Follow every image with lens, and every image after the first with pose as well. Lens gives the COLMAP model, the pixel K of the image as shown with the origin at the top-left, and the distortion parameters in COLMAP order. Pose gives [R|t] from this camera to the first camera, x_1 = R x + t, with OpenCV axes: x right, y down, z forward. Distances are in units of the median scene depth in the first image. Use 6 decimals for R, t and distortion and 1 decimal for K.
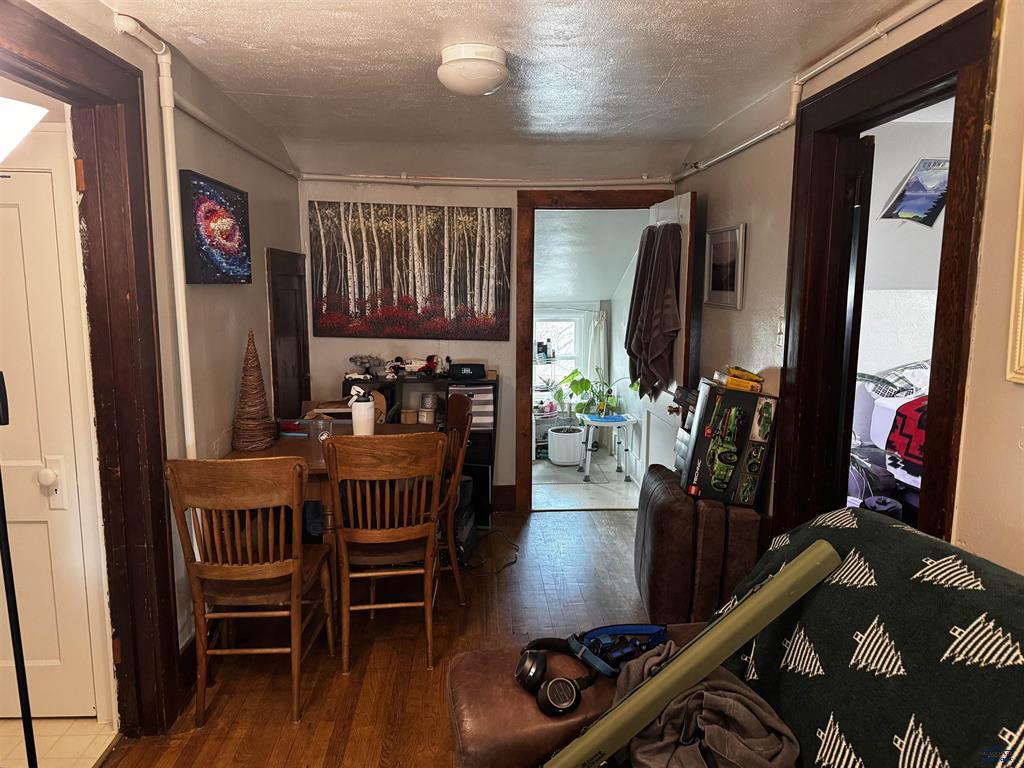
lens RADIAL K [[711.1, 0, 512.0], [0, 711.1, 384.0], [0, 0, 1]] dist [0.001680, 0.000779]
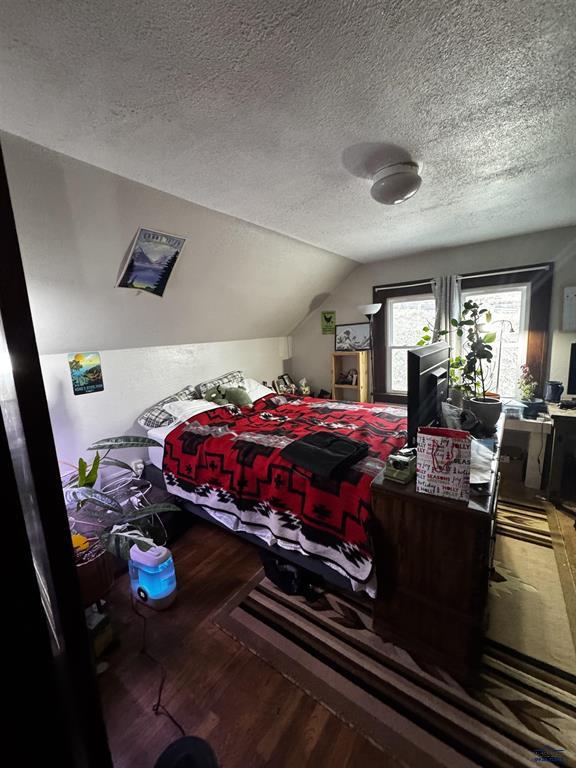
lens RADIAL K [[305.9, 0, 288.0], [0, 305.9, 384.0], [0, 0, 1]] dist [0.000045, -0.000034]
pose [[0.613883, -0.164954, 0.771970, 0.270161], [0.166848, 0.982944, 0.077355, -0.071204], [-0.771563, 0.081315, 0.630934, 0.475004]]
